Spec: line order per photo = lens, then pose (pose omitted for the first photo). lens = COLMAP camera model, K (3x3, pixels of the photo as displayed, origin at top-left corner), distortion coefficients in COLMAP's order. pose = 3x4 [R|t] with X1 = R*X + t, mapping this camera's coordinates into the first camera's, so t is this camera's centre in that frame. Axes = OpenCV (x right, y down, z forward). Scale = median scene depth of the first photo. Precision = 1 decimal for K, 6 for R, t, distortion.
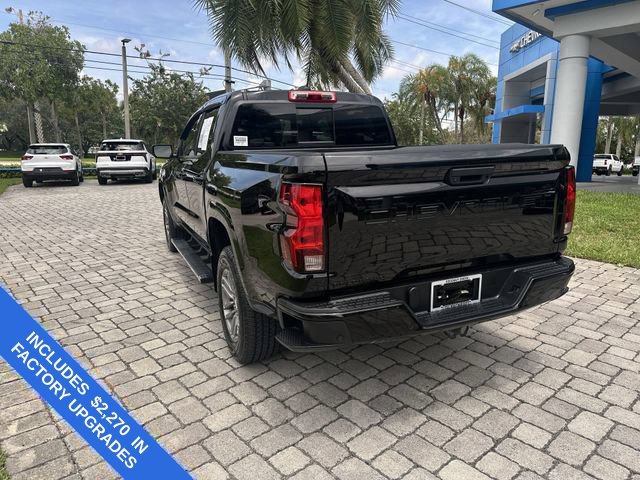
lens RADIAL K [[453.0, 0, 325.8], [0, 453.0, 238.7], [0, 0, 1]] dist [0.001909, -0.000621]
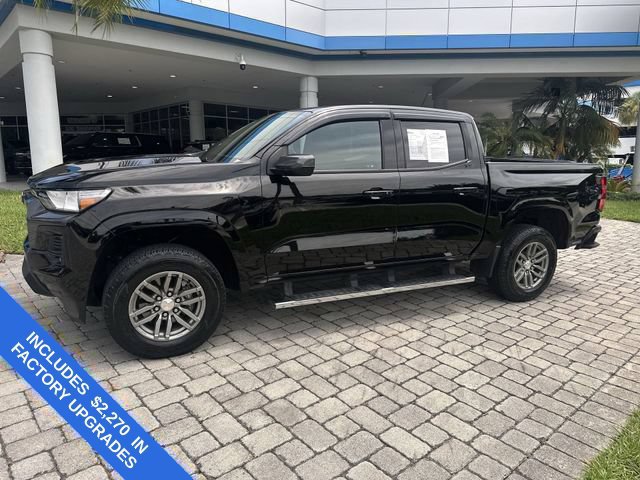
lens RADIAL K [[449.9, 0, 320.0], [0, 449.9, 240.0], [0, 0, 1]] dist [0.050264, -0.068864]
pose [[-0.005385, -0.190349, 0.981702, -1.456777], [0.174558, 0.966464, 0.188352, -0.296959], [-0.984632, 0.172378, 0.028023, 1.428912]]
